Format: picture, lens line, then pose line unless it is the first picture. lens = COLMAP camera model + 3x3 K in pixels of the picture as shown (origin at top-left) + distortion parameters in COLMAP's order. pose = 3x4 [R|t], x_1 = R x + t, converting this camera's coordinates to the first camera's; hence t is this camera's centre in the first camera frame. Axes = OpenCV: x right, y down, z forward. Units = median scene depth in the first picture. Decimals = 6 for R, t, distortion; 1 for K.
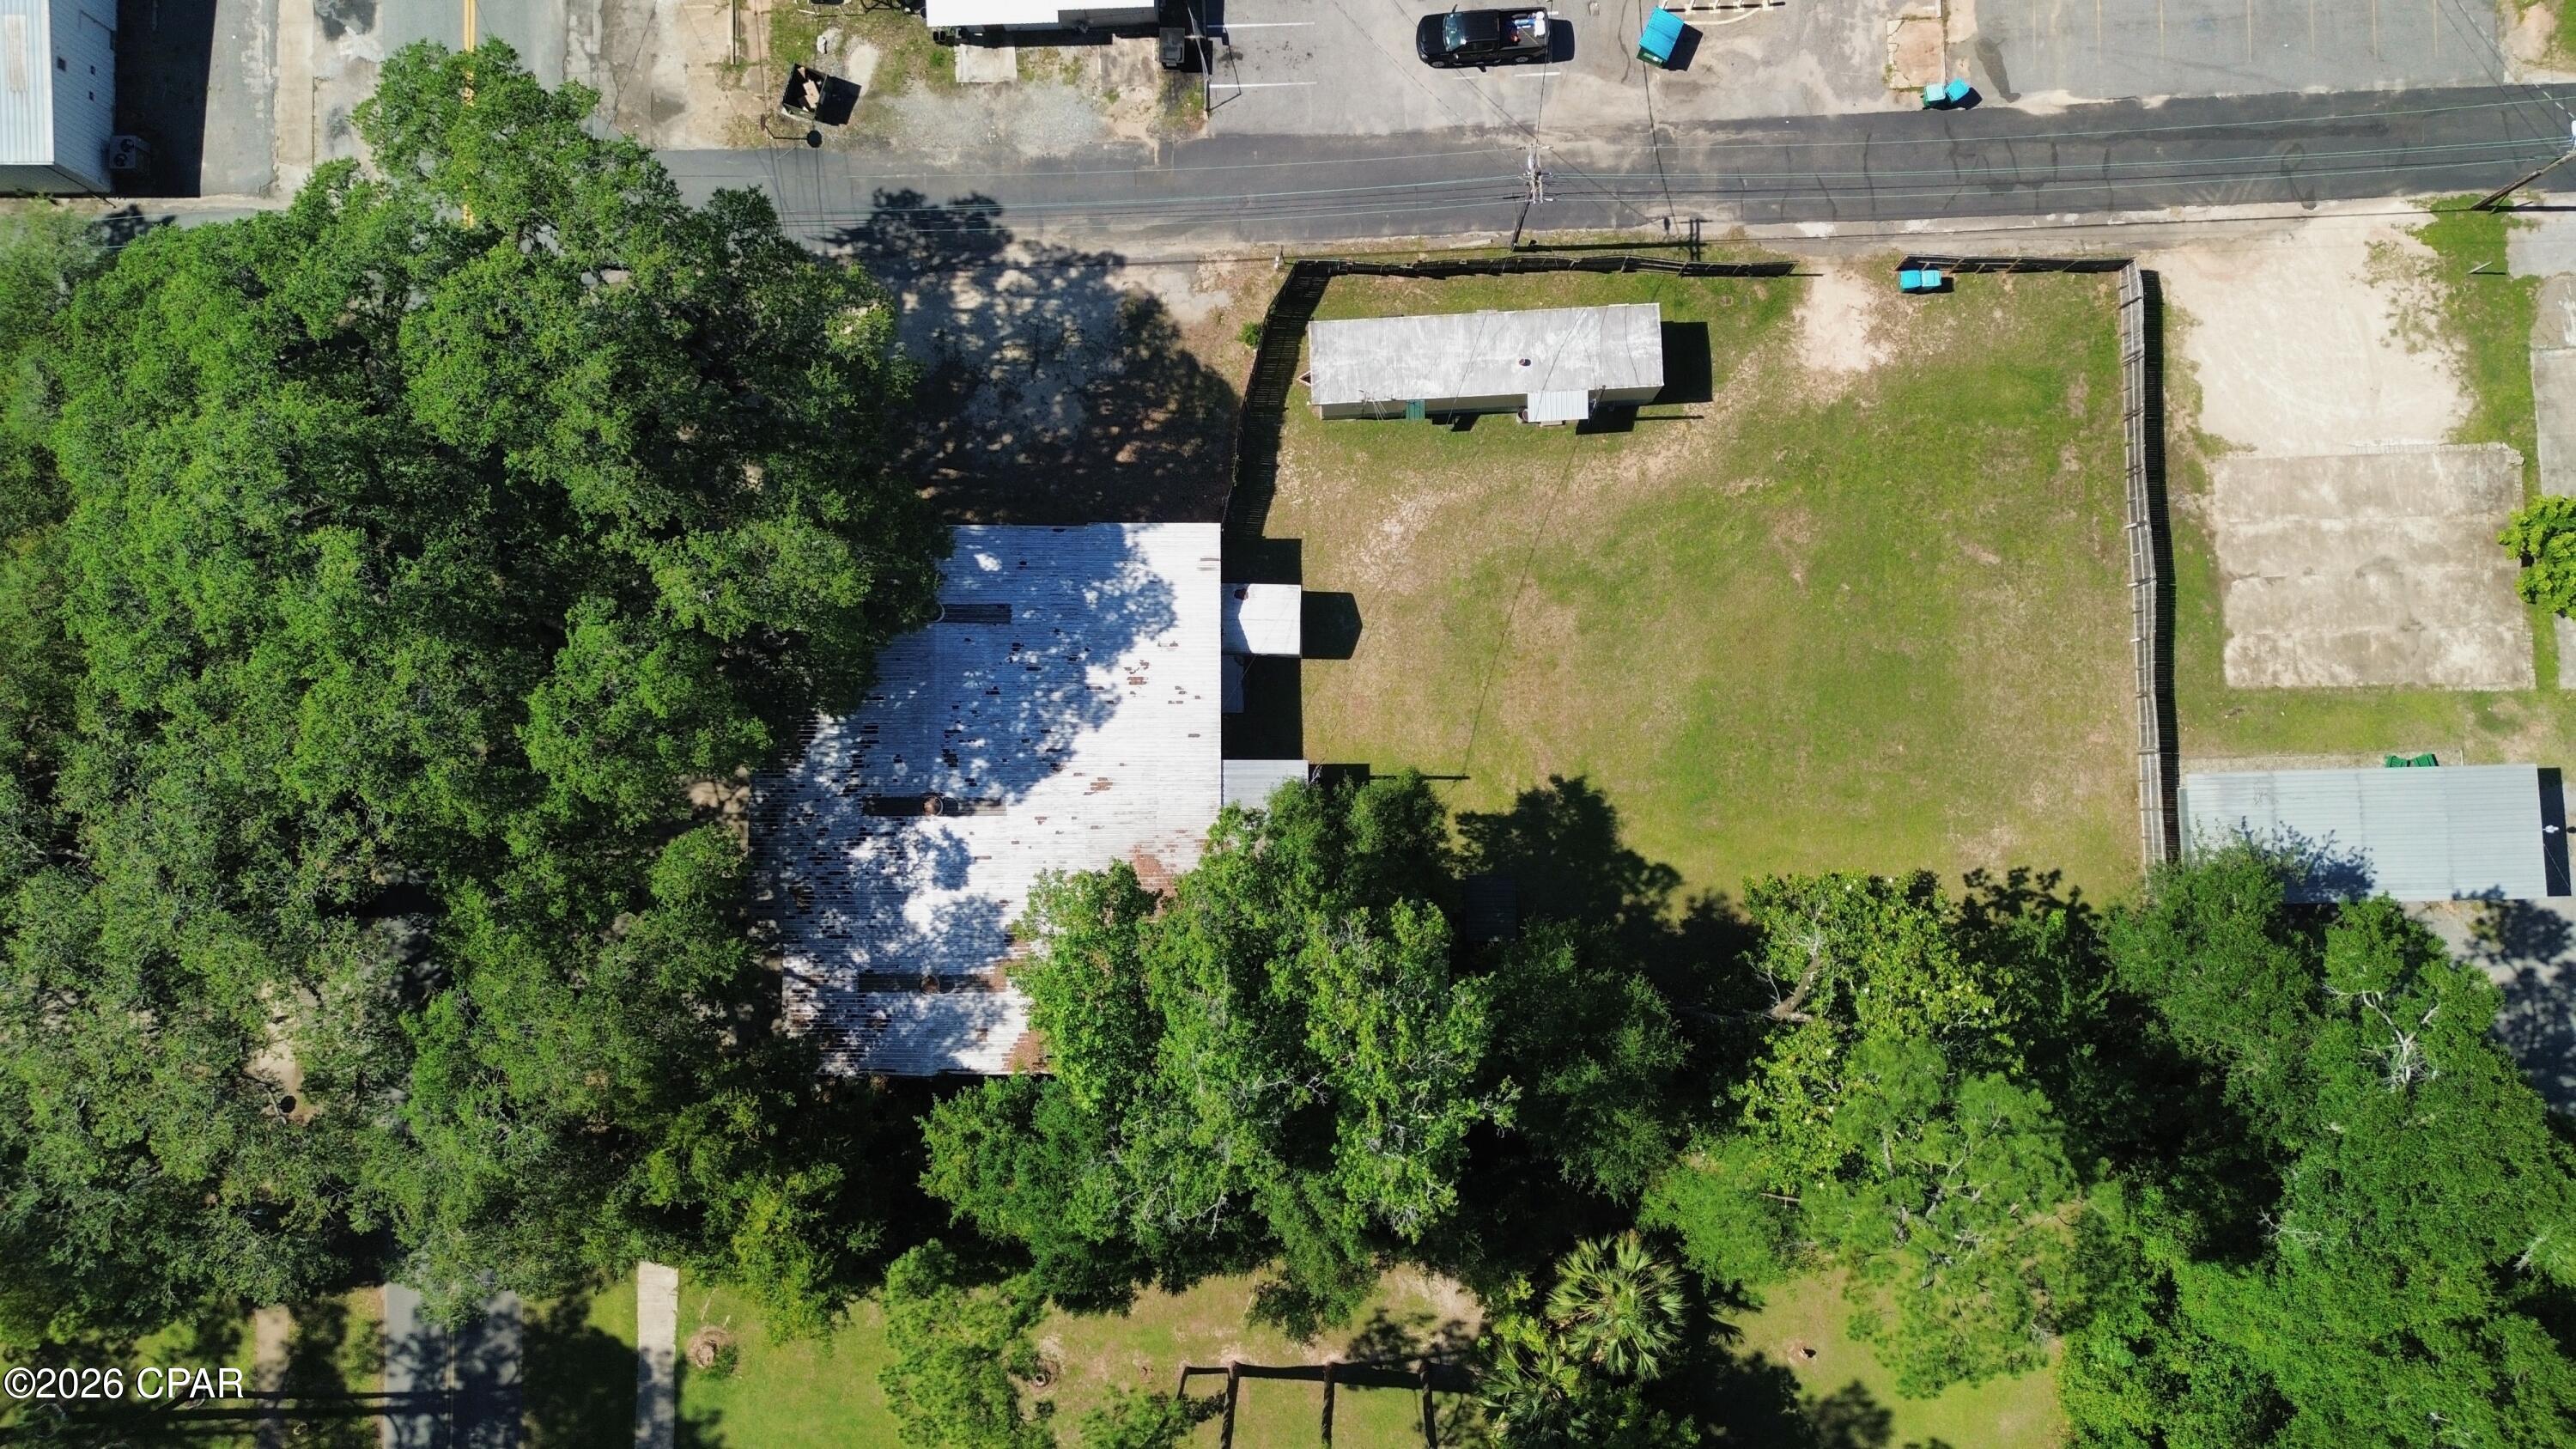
lens RADIAL K [[1842.4, 0, 1304.1], [0, 1842.4, 709.4], [0, 0, 1]] dist [0.101745, -0.116279]
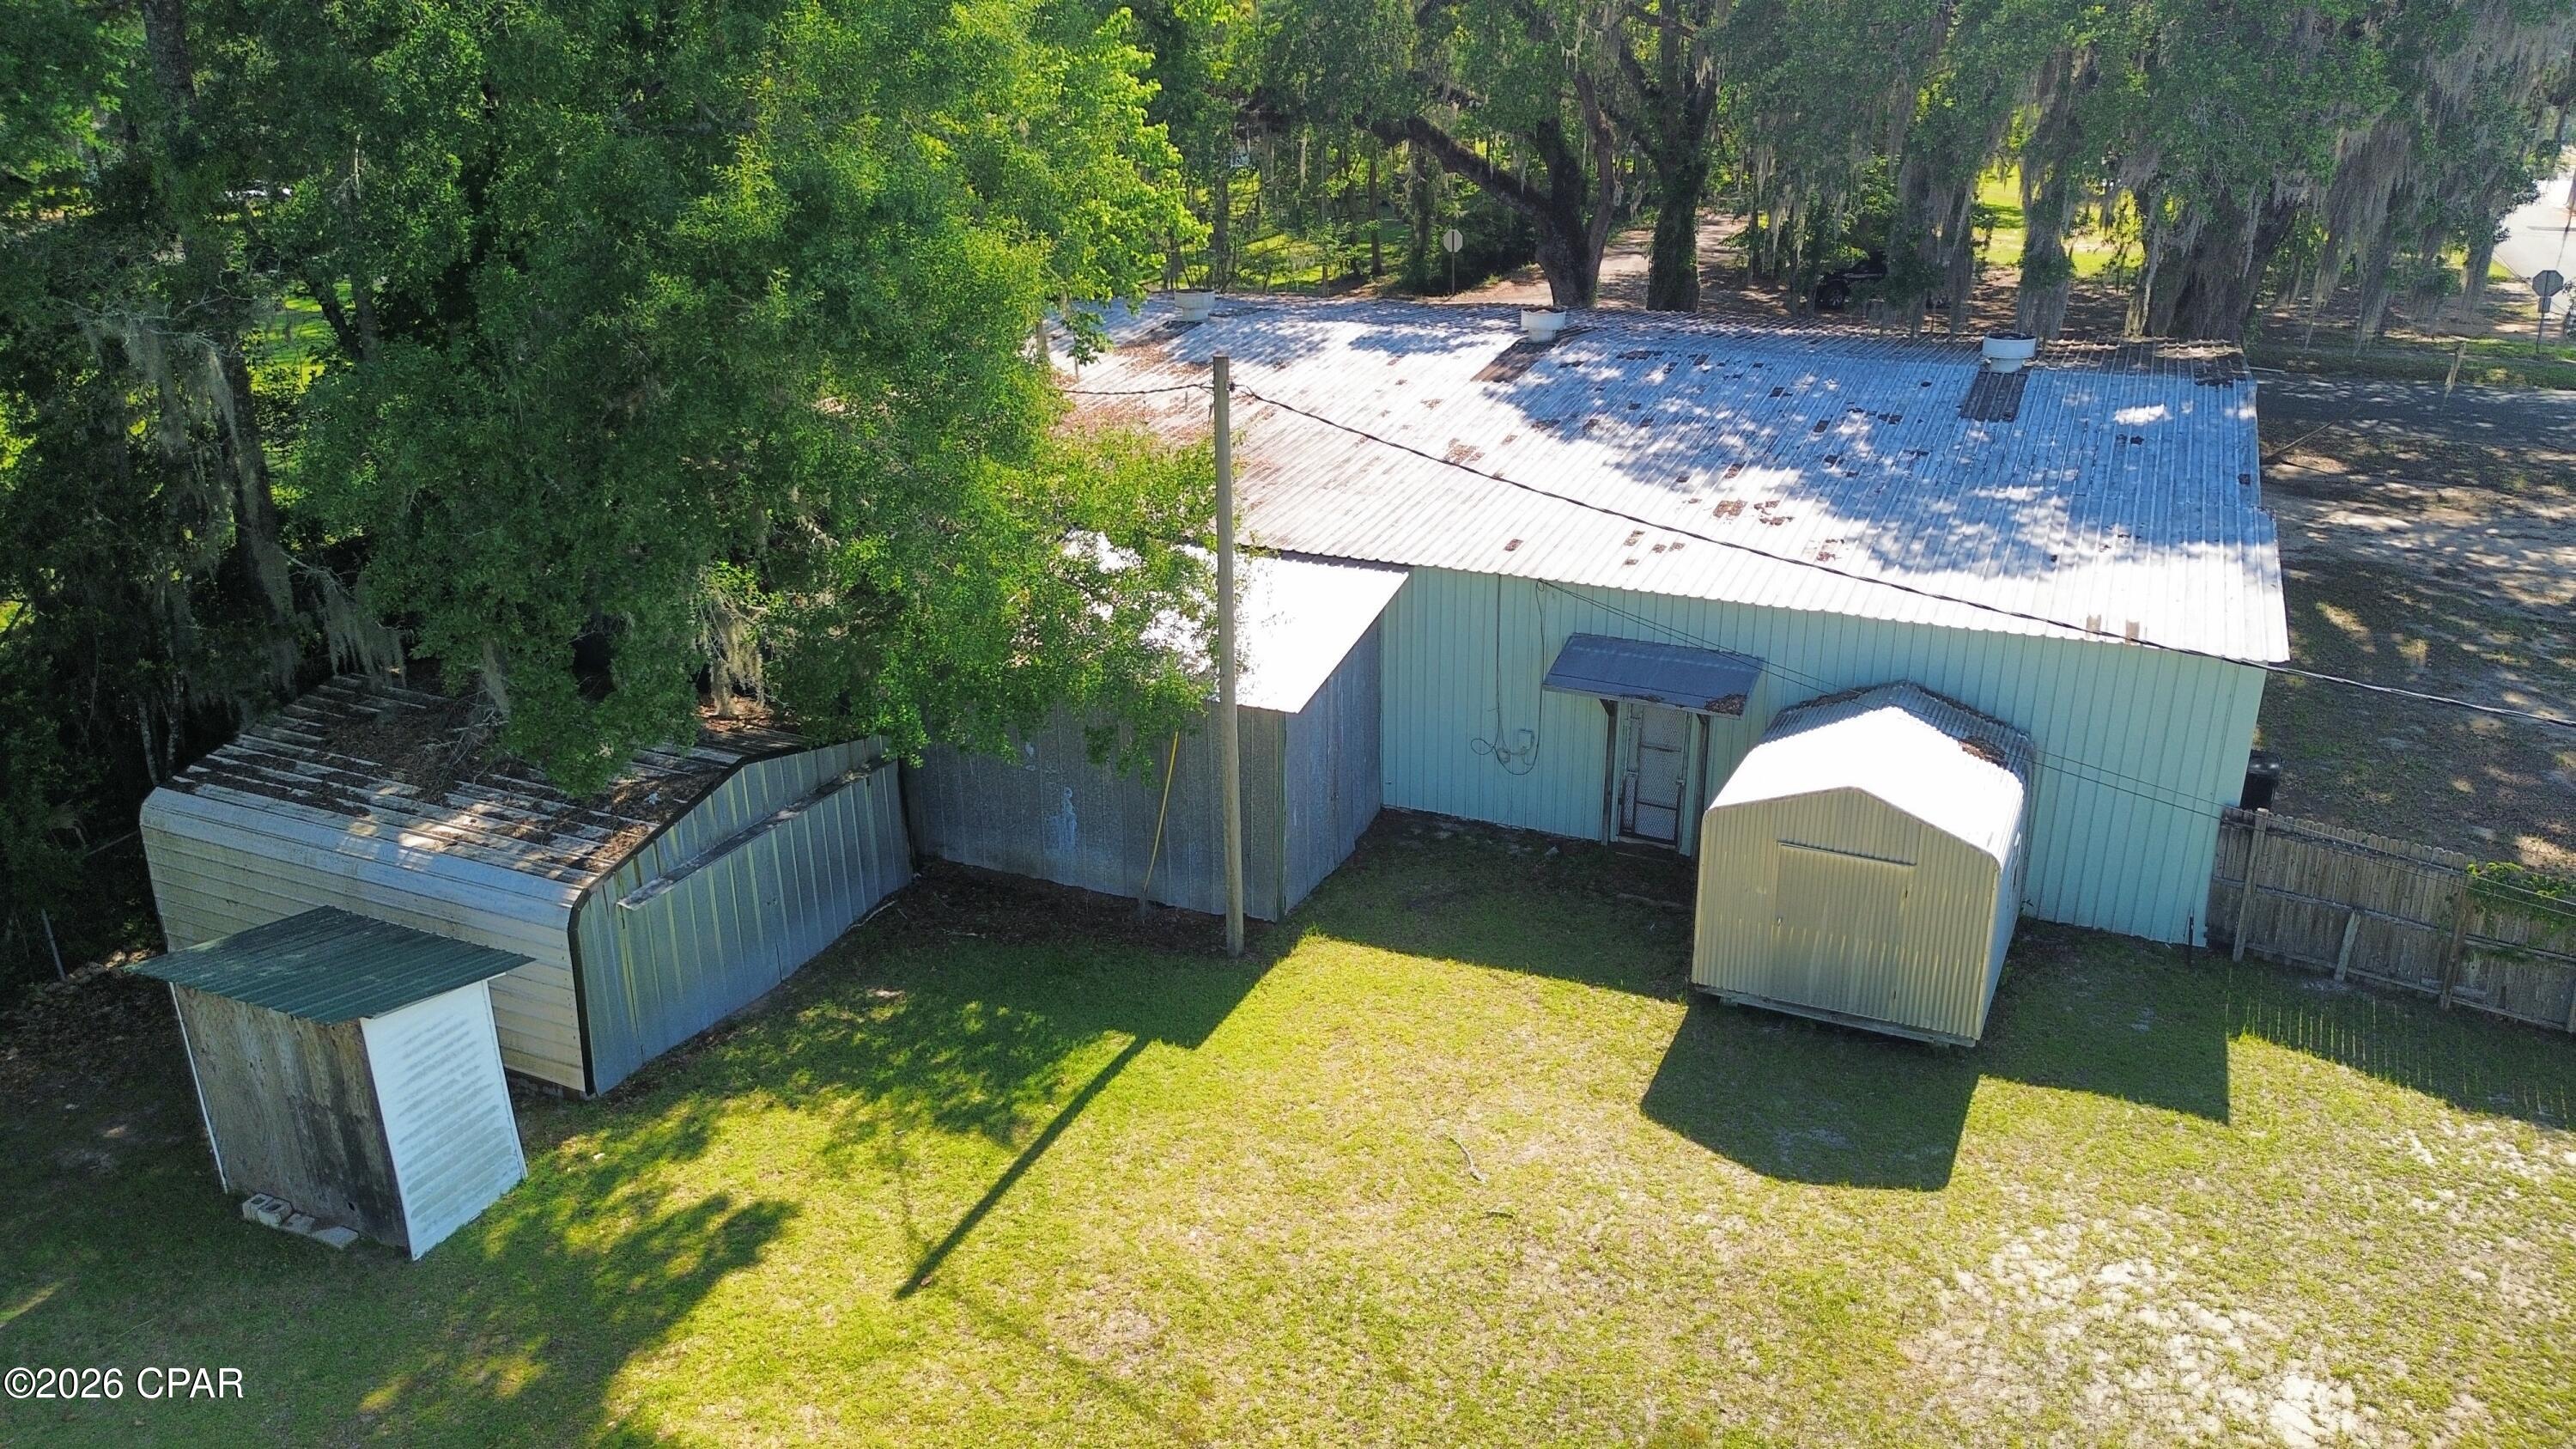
lens RADIAL K [[1842.4, 0, 1304.1], [0, 1842.4, 709.4], [0, 0, 1]] dist [0.101745, -0.116279]
pose [[-0.407663, 0.341058, -0.847048, 0.222427], [-0.910343, -0.079345, 0.406177, -0.080413], [0.071321, 0.936687, 0.342826, 0.876061]]
